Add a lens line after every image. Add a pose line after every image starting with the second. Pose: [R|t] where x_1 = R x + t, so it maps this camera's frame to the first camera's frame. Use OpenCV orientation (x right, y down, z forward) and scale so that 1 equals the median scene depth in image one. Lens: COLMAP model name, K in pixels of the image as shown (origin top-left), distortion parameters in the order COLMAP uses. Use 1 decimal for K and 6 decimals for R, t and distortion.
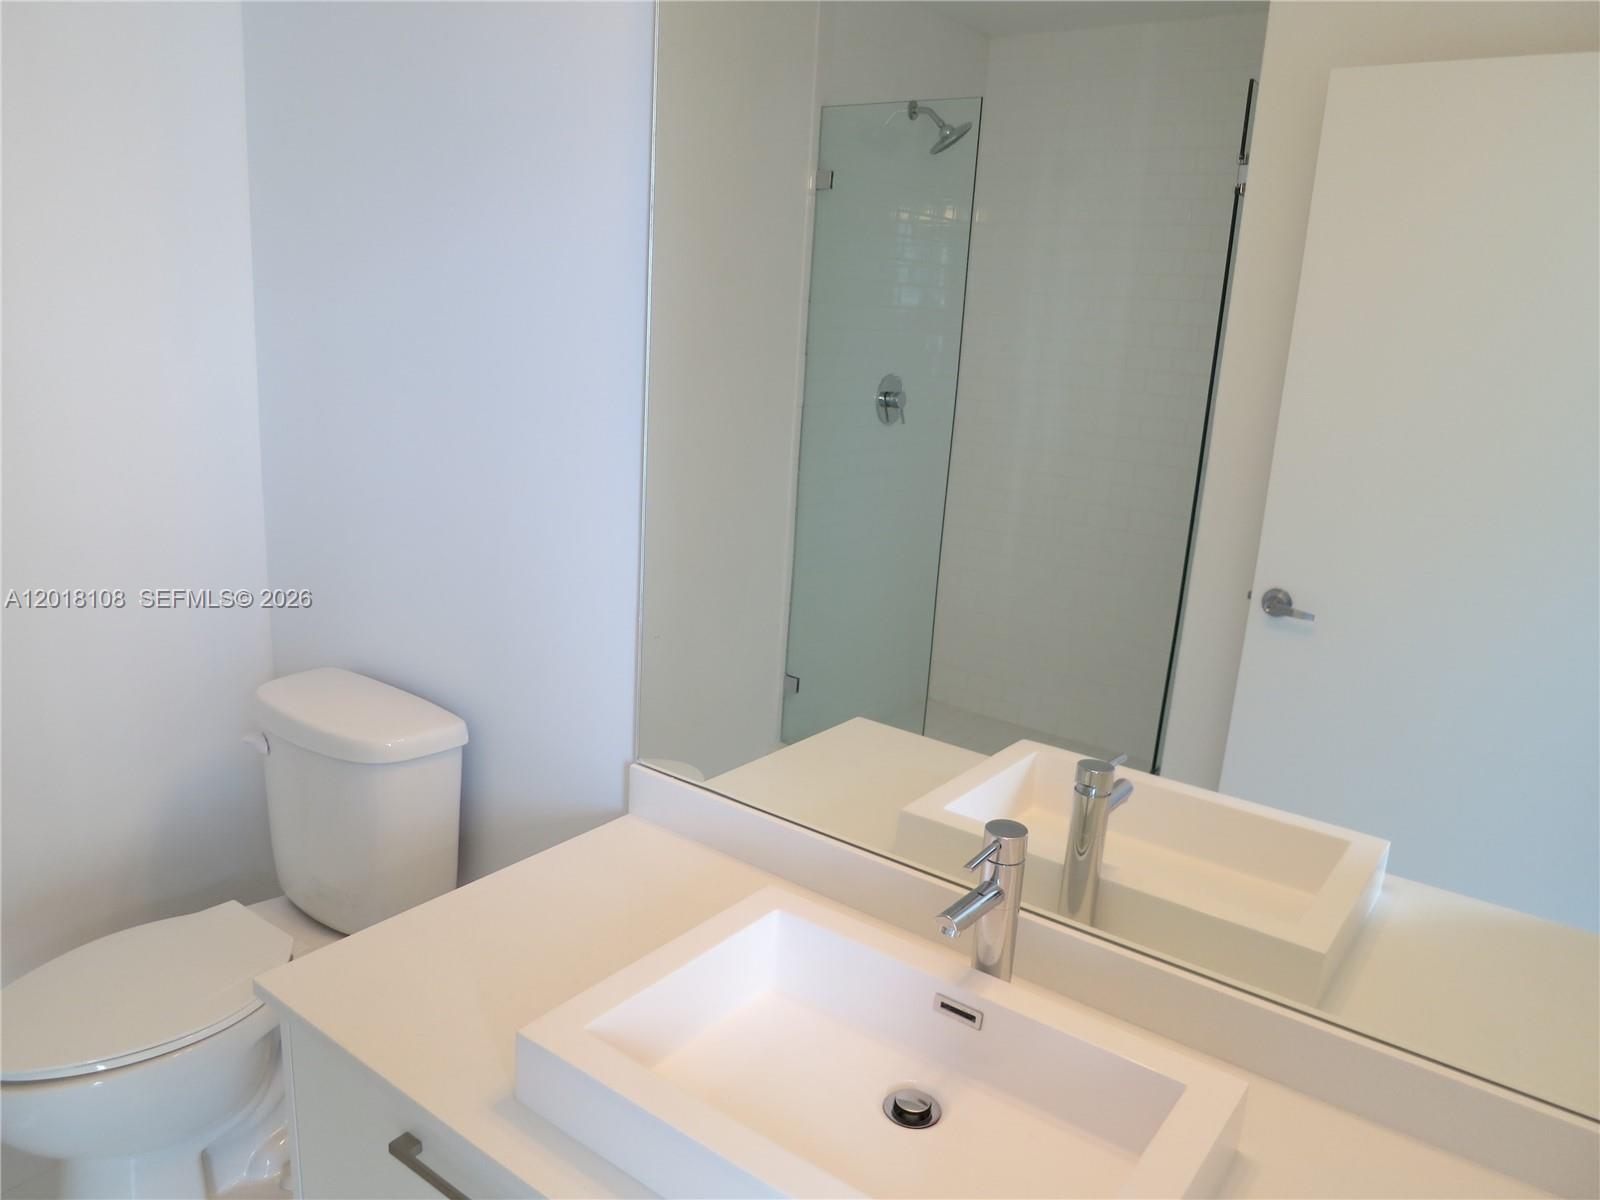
lens RADIAL K [[1152.5, 0, 799.3], [0, 1152.5, 603.9], [0, 0, 1]] dist [-0.052110, 0.011384]
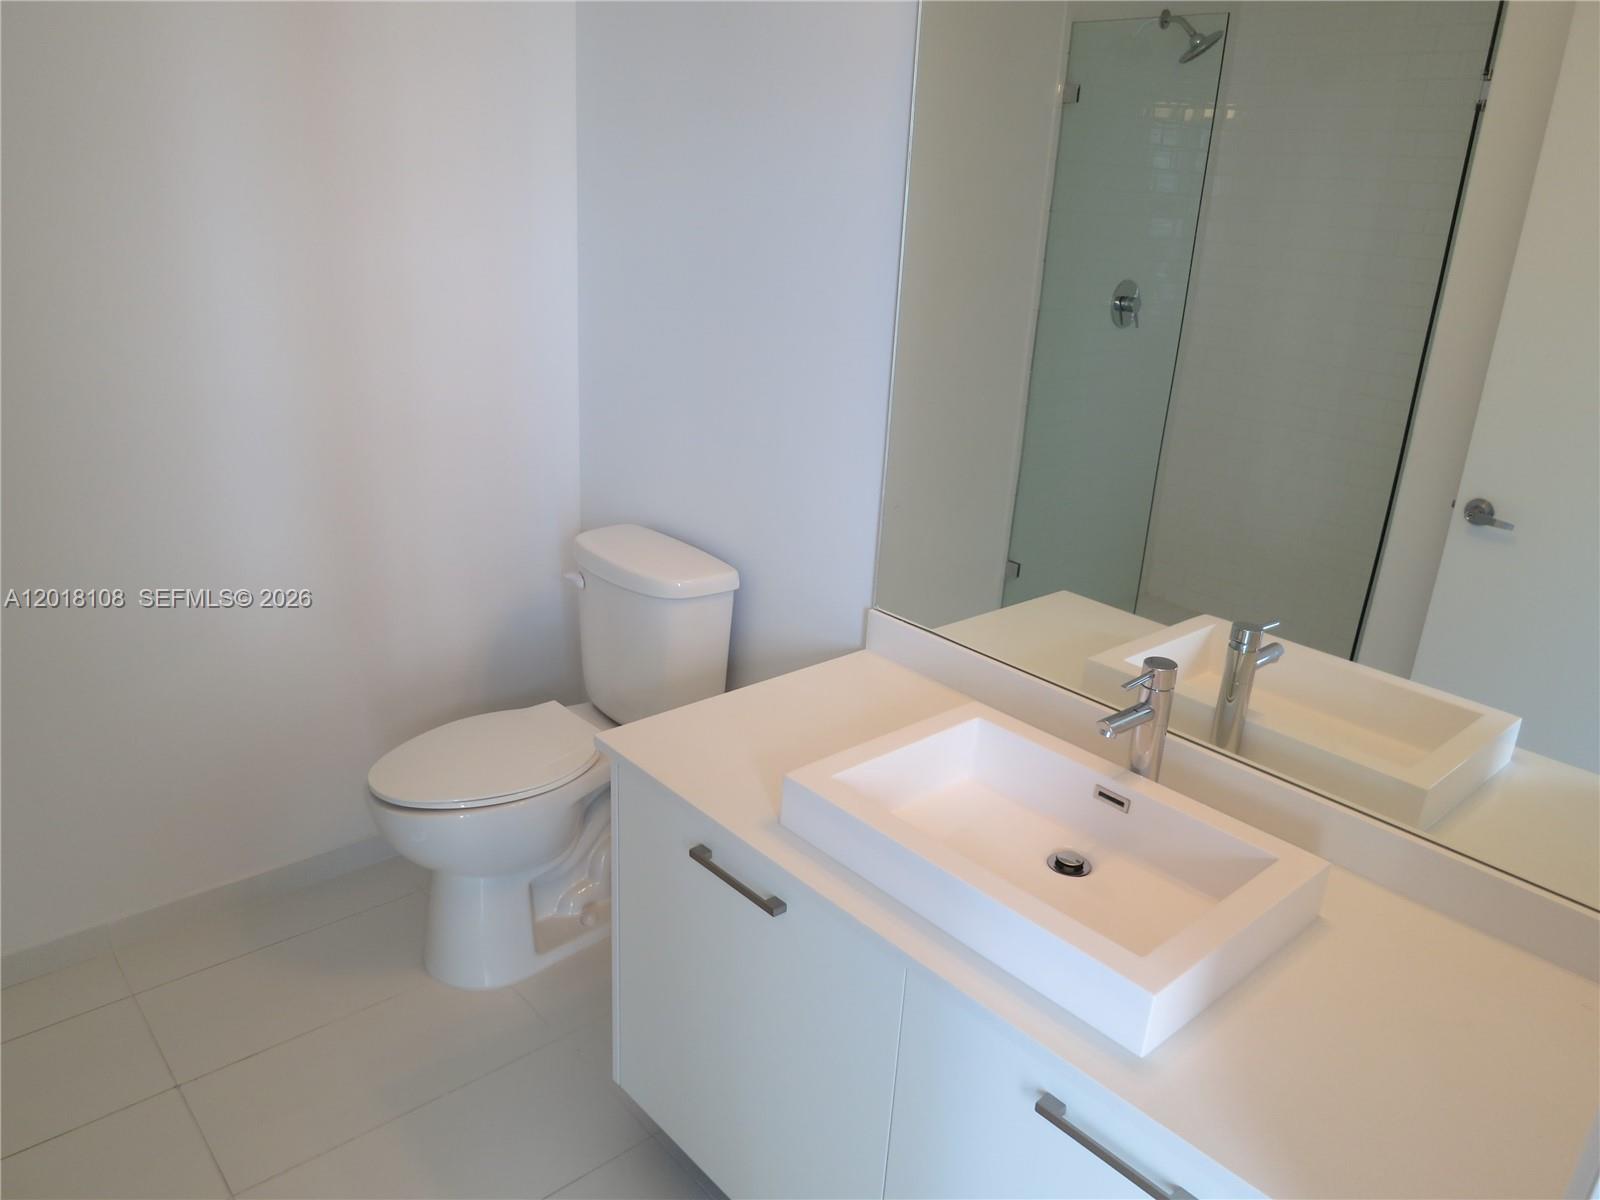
lens RADIAL K [[1152.5, 0, 802.2], [0, 1152.5, 604.4], [0, 0, 1]] dist [-0.052110, 0.011384]
pose [[0.979246, 0.062907, -0.192666, 0.020332], [-0.045106, 0.994414, 0.095431, 0.017201], [0.197593, -0.084760, 0.976613, -0.212773]]
